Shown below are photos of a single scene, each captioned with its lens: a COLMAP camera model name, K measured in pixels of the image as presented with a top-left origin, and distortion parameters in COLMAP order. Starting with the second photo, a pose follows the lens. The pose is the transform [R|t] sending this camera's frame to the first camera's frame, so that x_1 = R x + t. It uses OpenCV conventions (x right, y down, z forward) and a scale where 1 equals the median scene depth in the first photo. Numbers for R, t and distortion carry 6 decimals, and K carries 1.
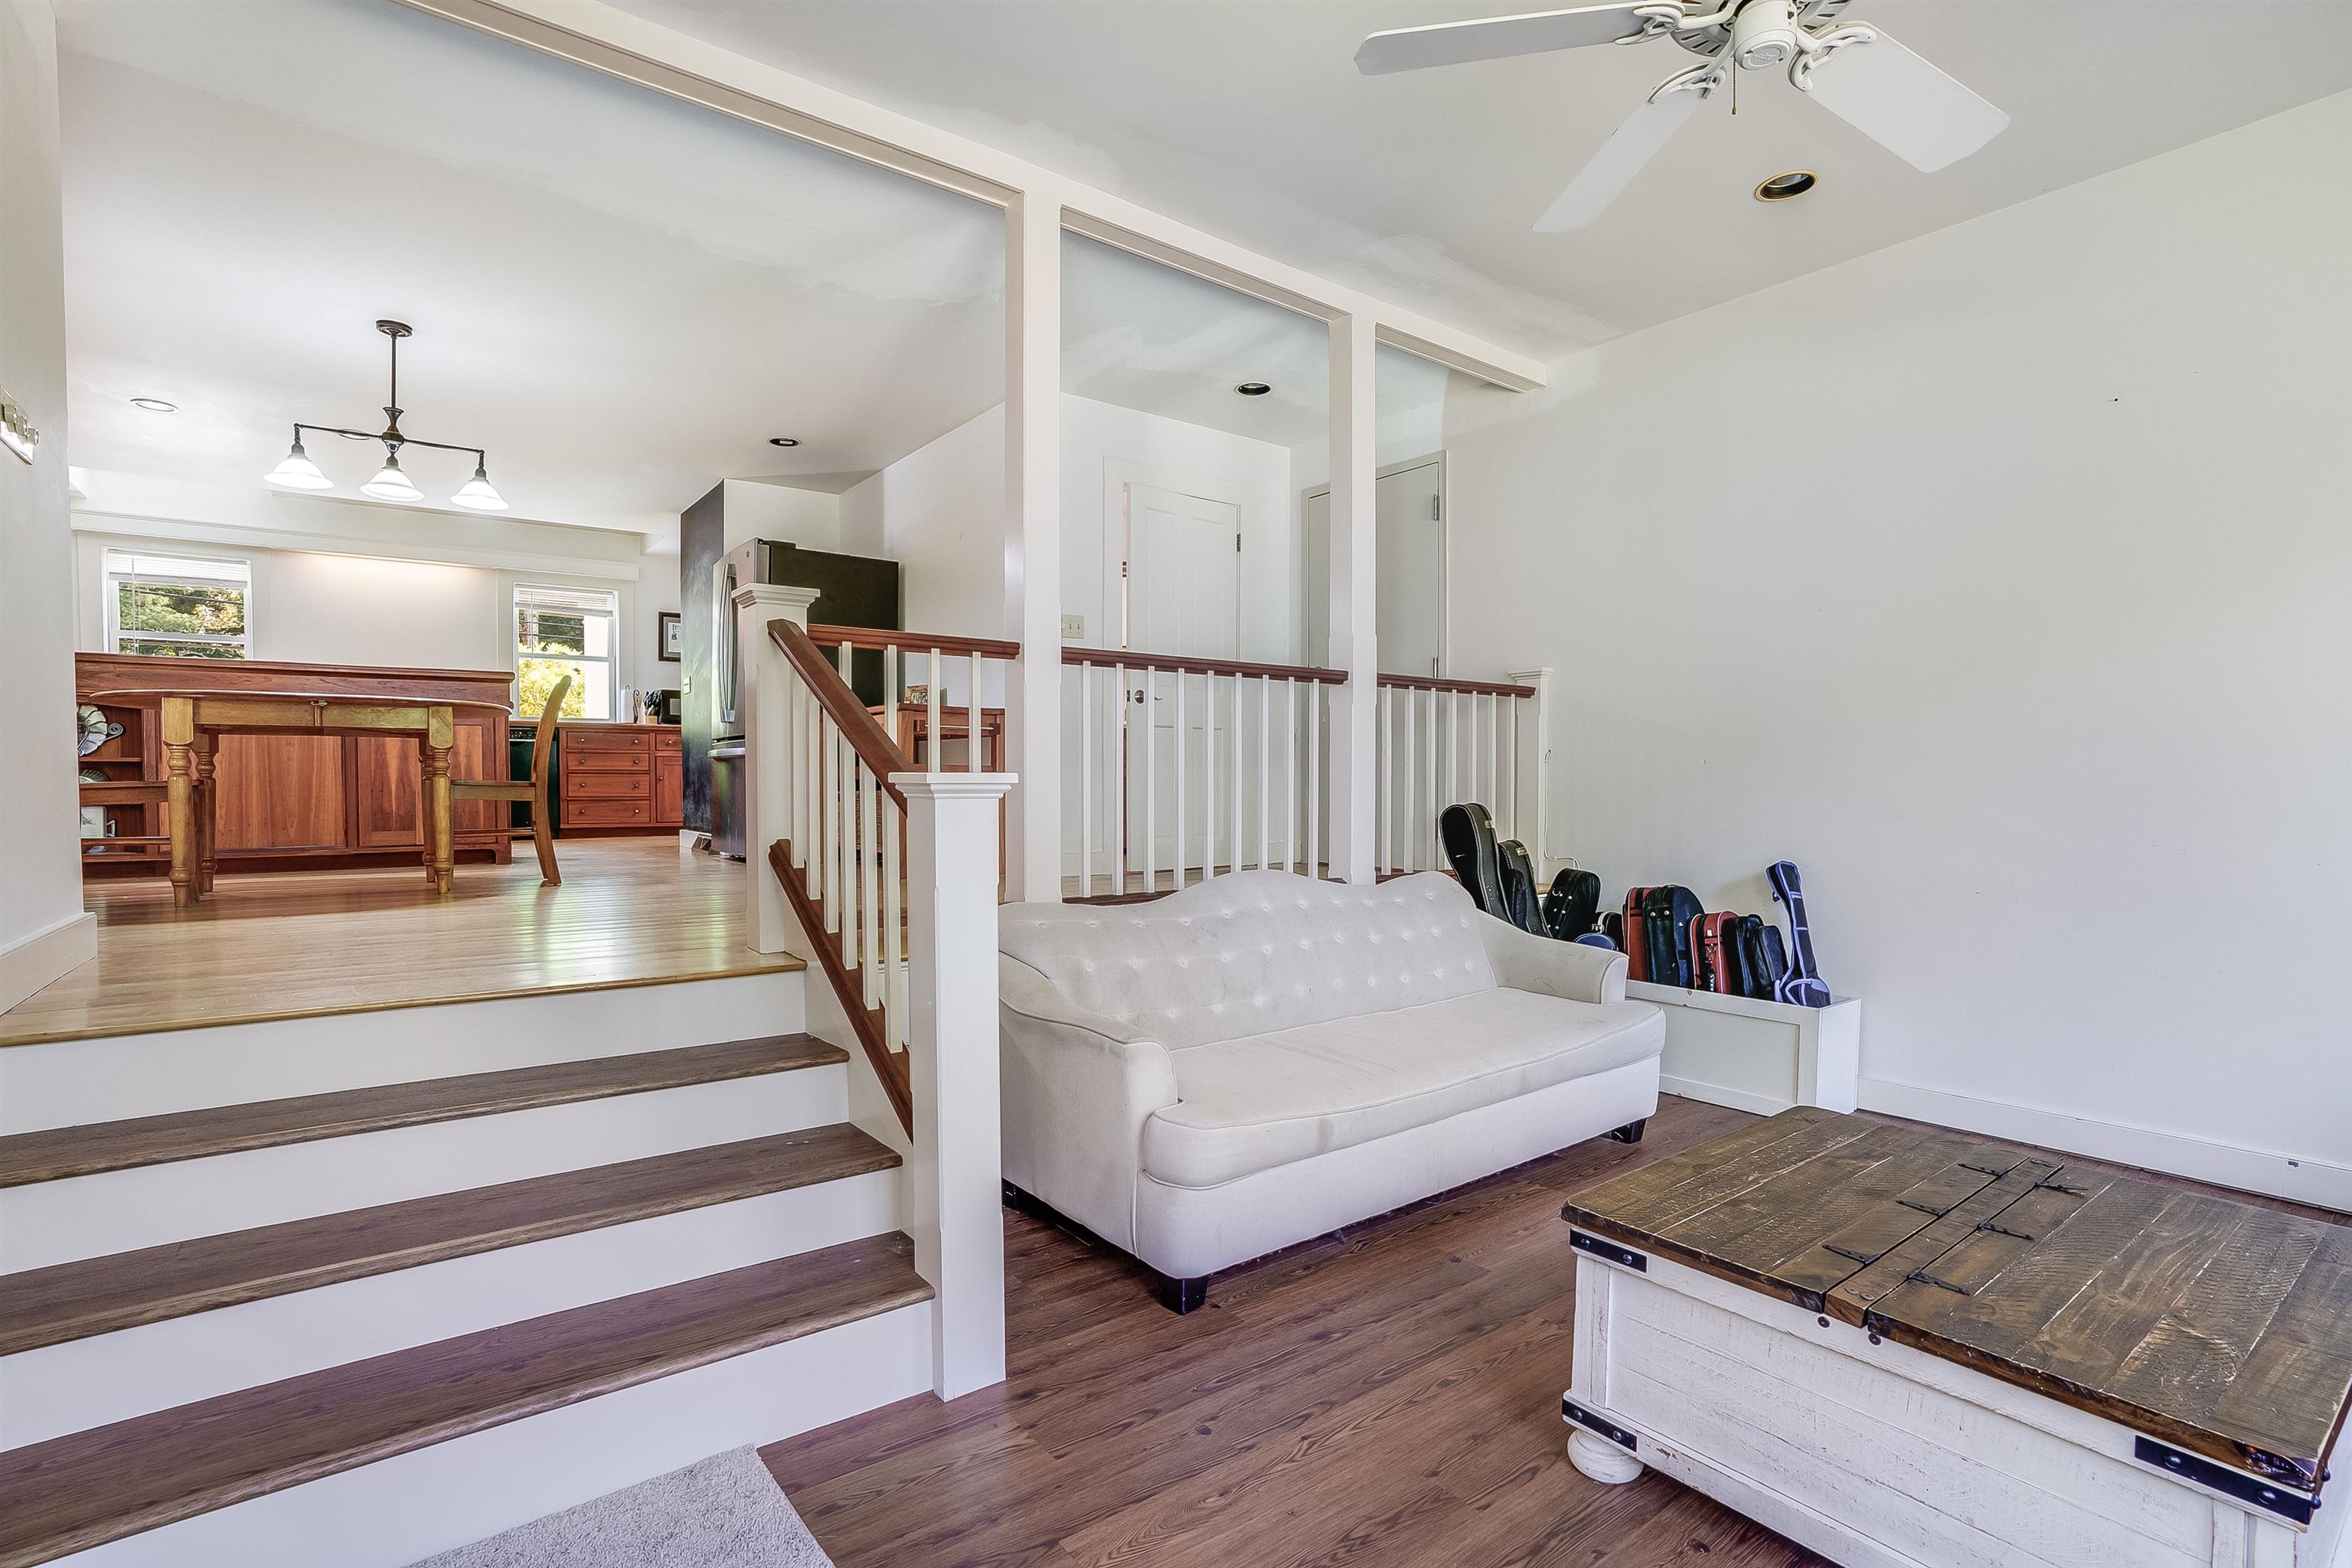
lens RADIAL K [[1097.6, 0, 1171.1], [0, 1097.6, 799.7], [0, 0, 1]] dist [-0.041842, 0.000491]
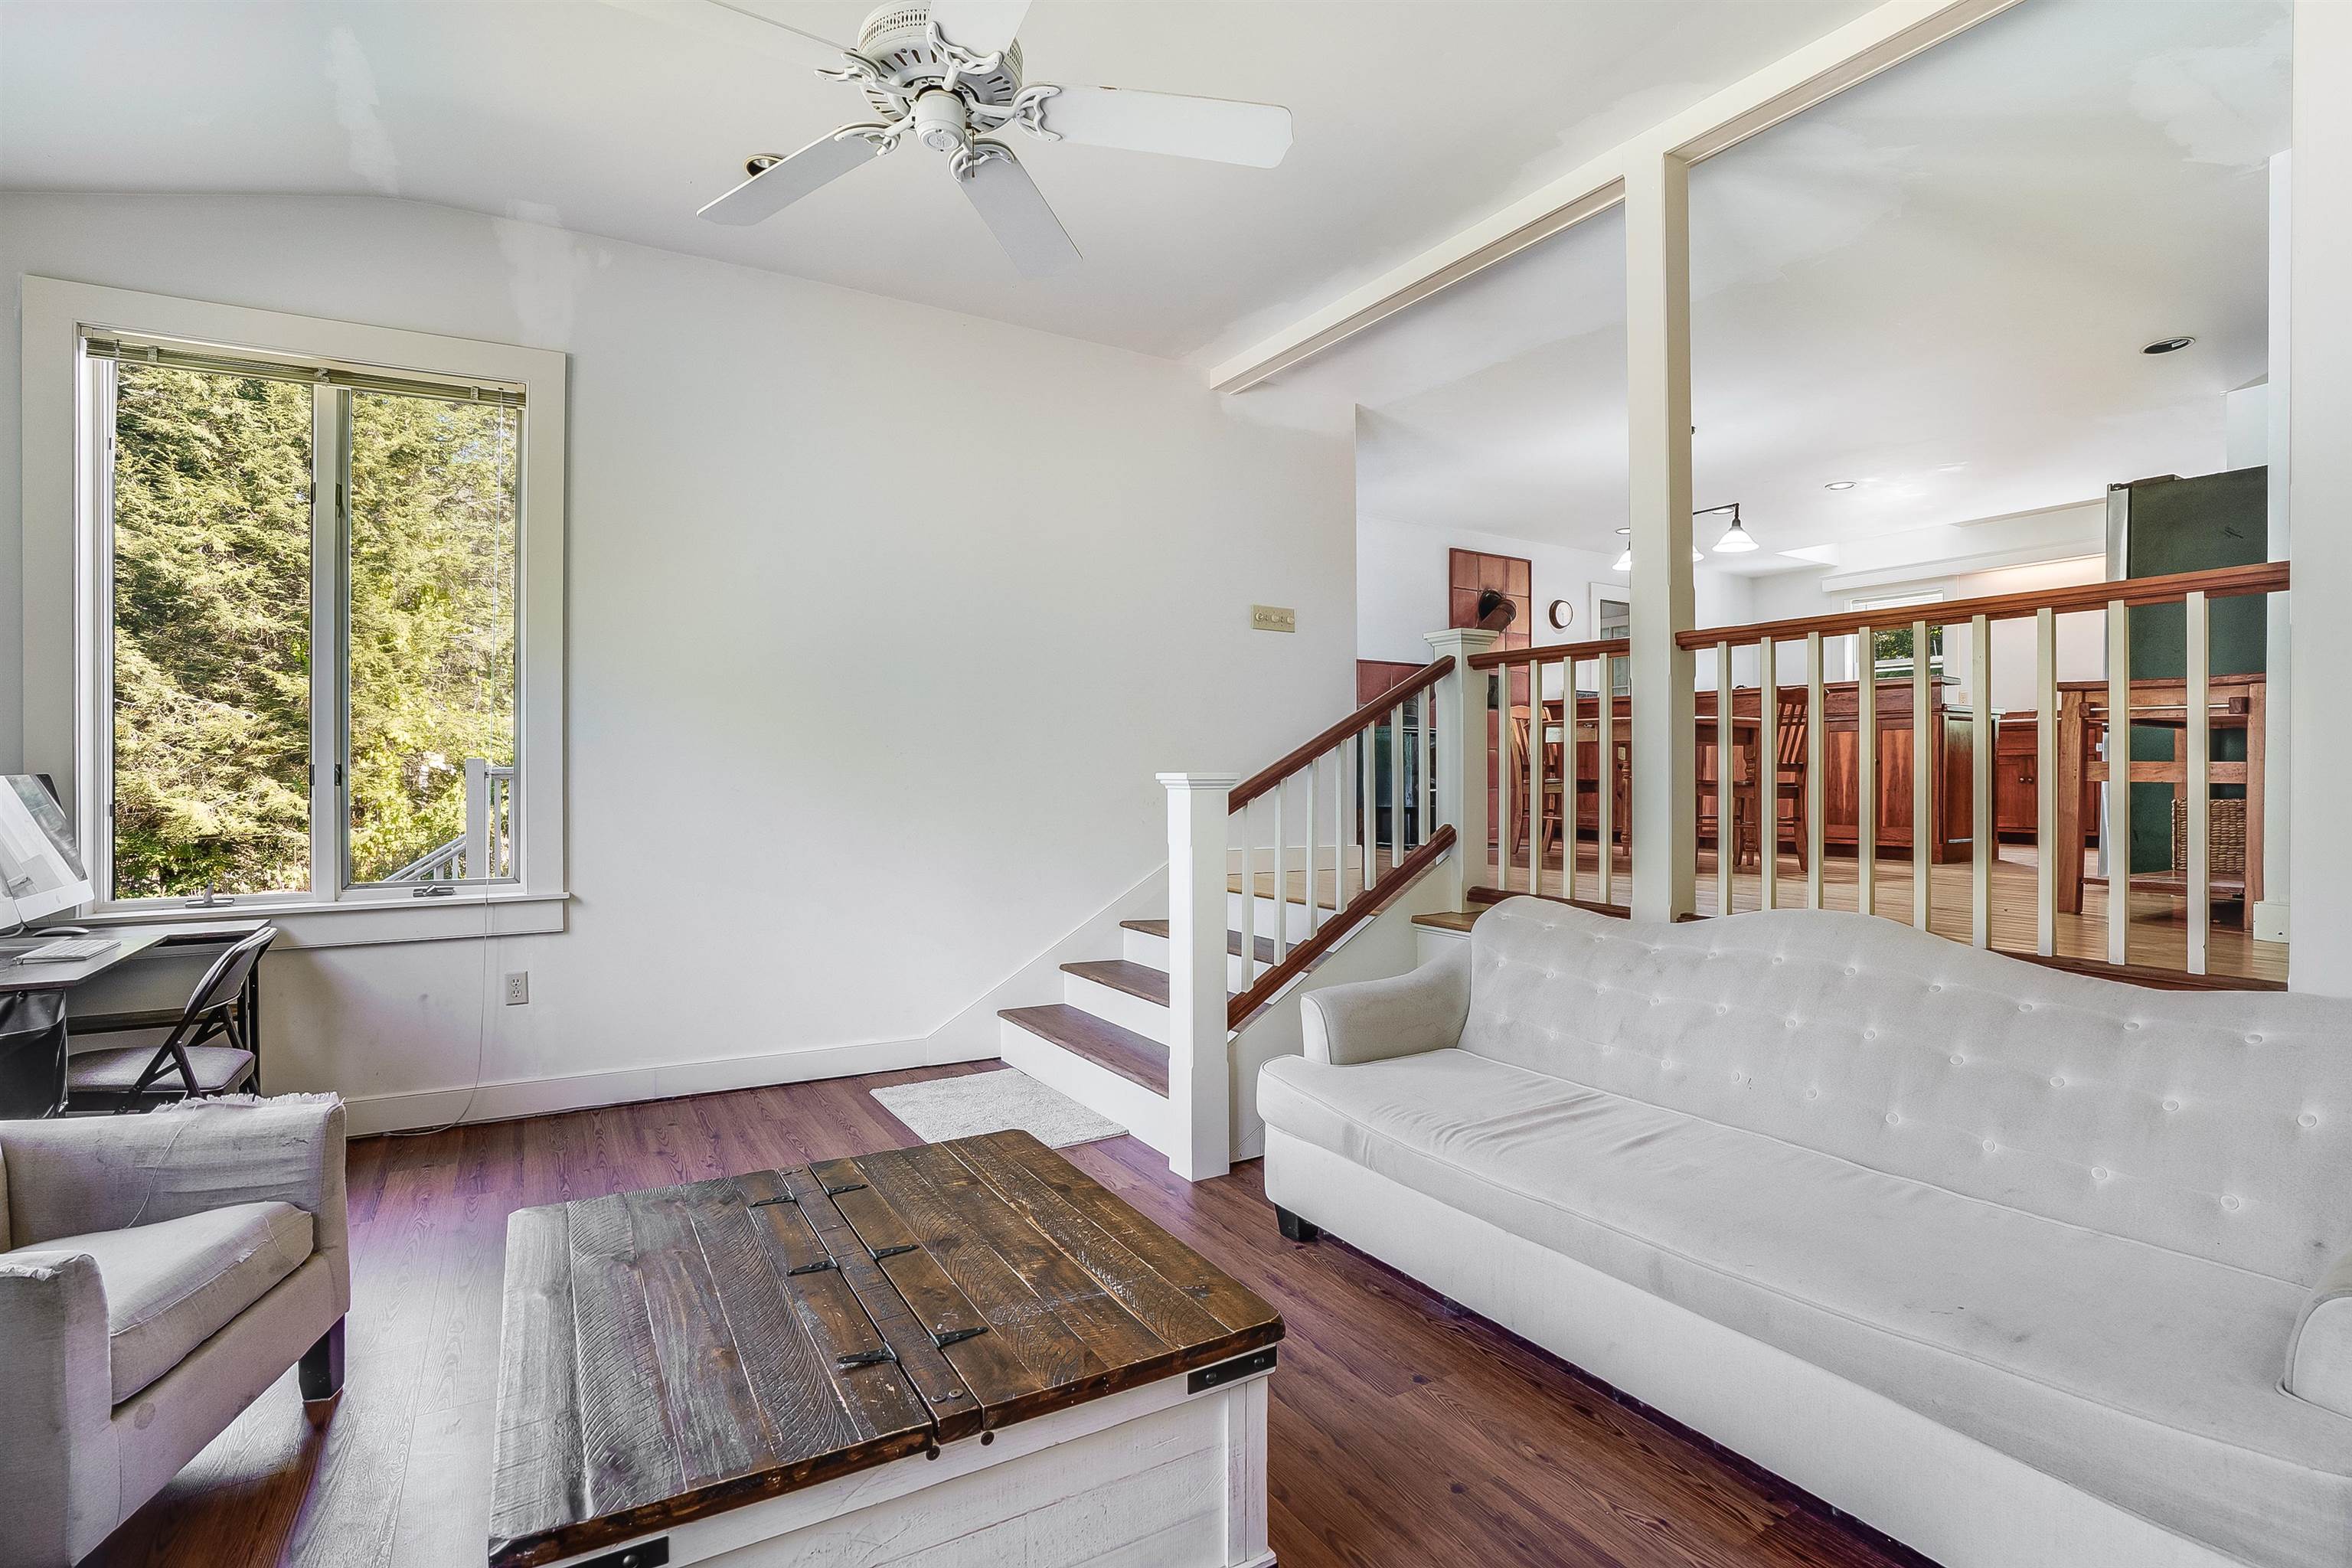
lens RADIAL K [[1097.6, 0, 1168.3], [0, 1097.6, 782.8], [0, 0, 1]] dist [-0.041842, 0.000491]
pose [[-0.105082, 0.000428, -0.994464, 1.338133], [-0.023625, 0.999717, 0.002927, -0.012926], [0.994183, 0.023801, -0.105042, 1.115815]]
